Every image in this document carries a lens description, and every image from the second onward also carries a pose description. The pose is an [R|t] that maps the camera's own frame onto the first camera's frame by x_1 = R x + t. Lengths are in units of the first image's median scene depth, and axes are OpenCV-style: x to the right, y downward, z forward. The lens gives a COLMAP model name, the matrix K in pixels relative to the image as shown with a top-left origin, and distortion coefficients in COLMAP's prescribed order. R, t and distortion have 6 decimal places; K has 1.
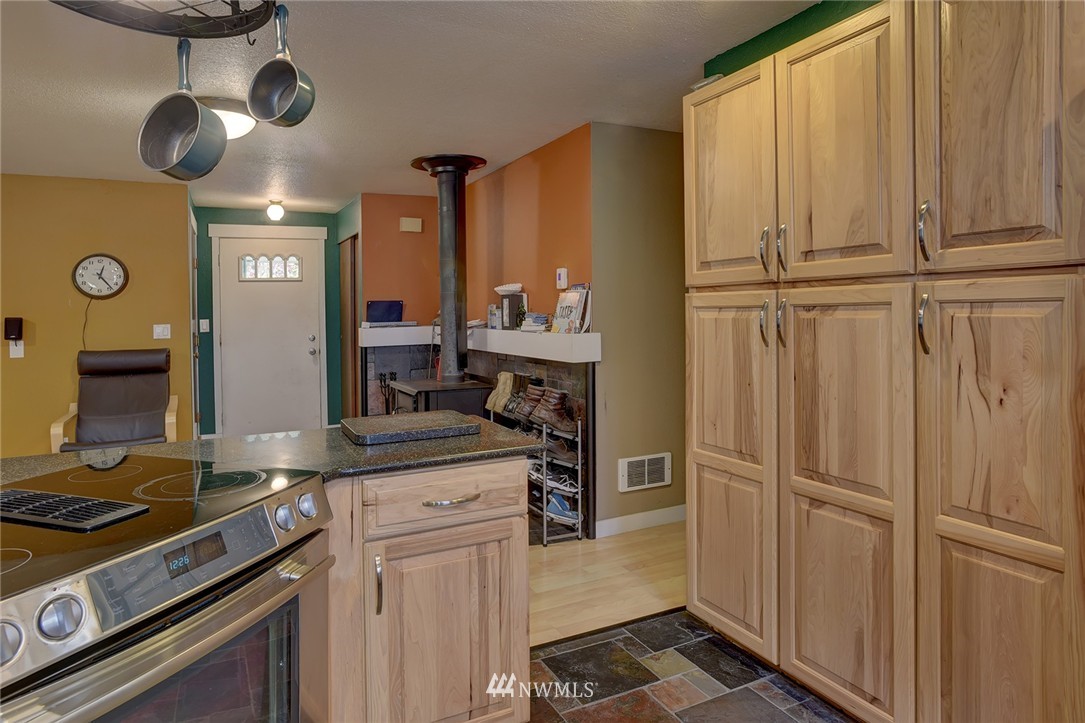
lens RADIAL K [[658.0, 0, 536.7], [0, 658.0, 303.1], [0, 0, 1]] dist [-0.044948, 0.032537]
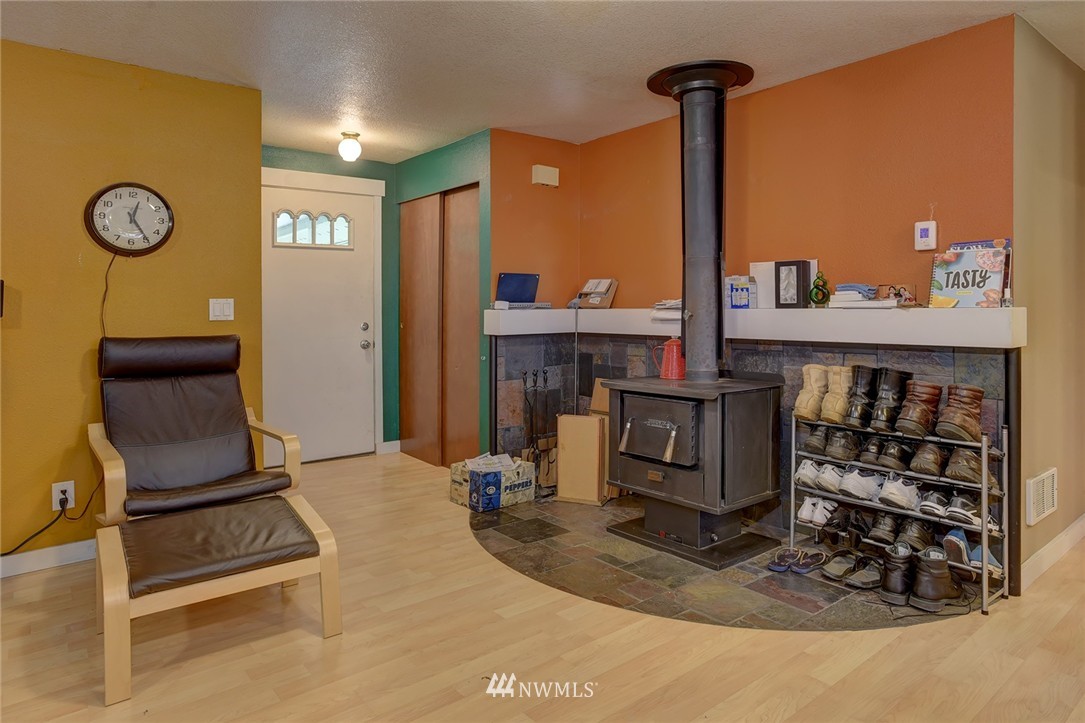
lens RADIAL K [[658.0, 0, 536.7], [0, 658.0, 303.1], [0, 0, 1]] dist [-0.044948, 0.032537]
pose [[0.977046, 0.015016, 0.212497, -0.841494], [-0.014075, 0.999883, -0.005939, 0.076297], [-0.212562, 0.002811, 0.977144, 0.605340]]
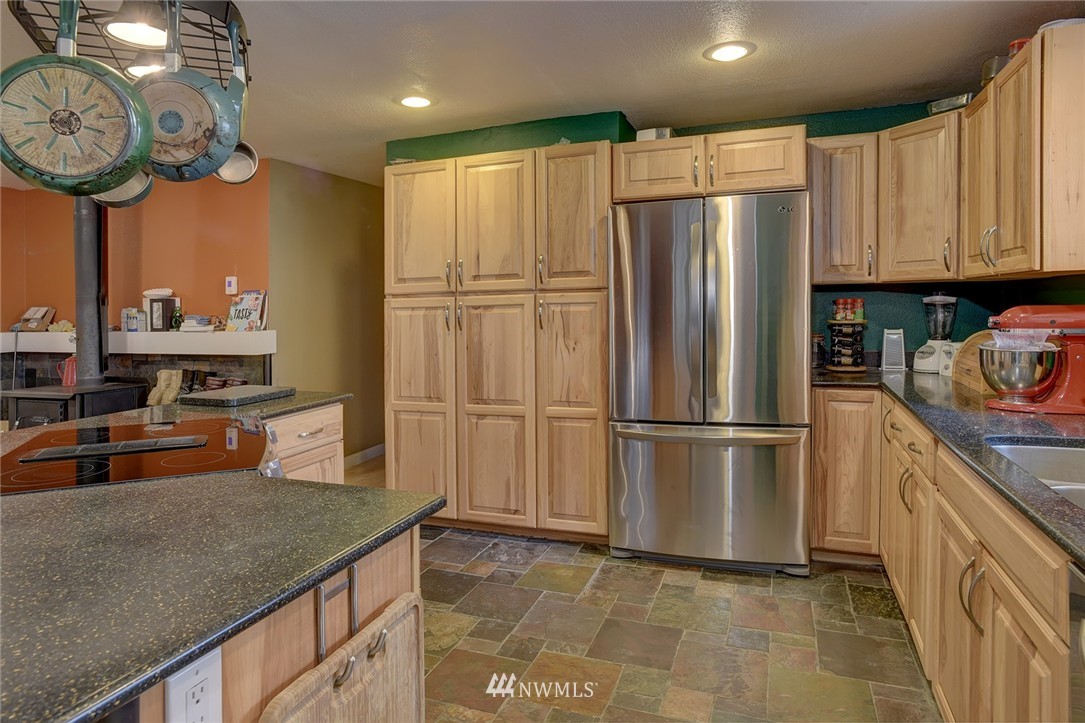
lens RADIAL K [[658.0, 0, 536.7], [0, 658.0, 303.1], [0, 0, 1]] dist [-0.044948, 0.032537]
pose [[0.734168, 0.003301, 0.678959, -0.549127], [0.002787, 0.999965, -0.007875, 0.008033], [-0.678962, 0.007673, 0.734134, -0.343185]]
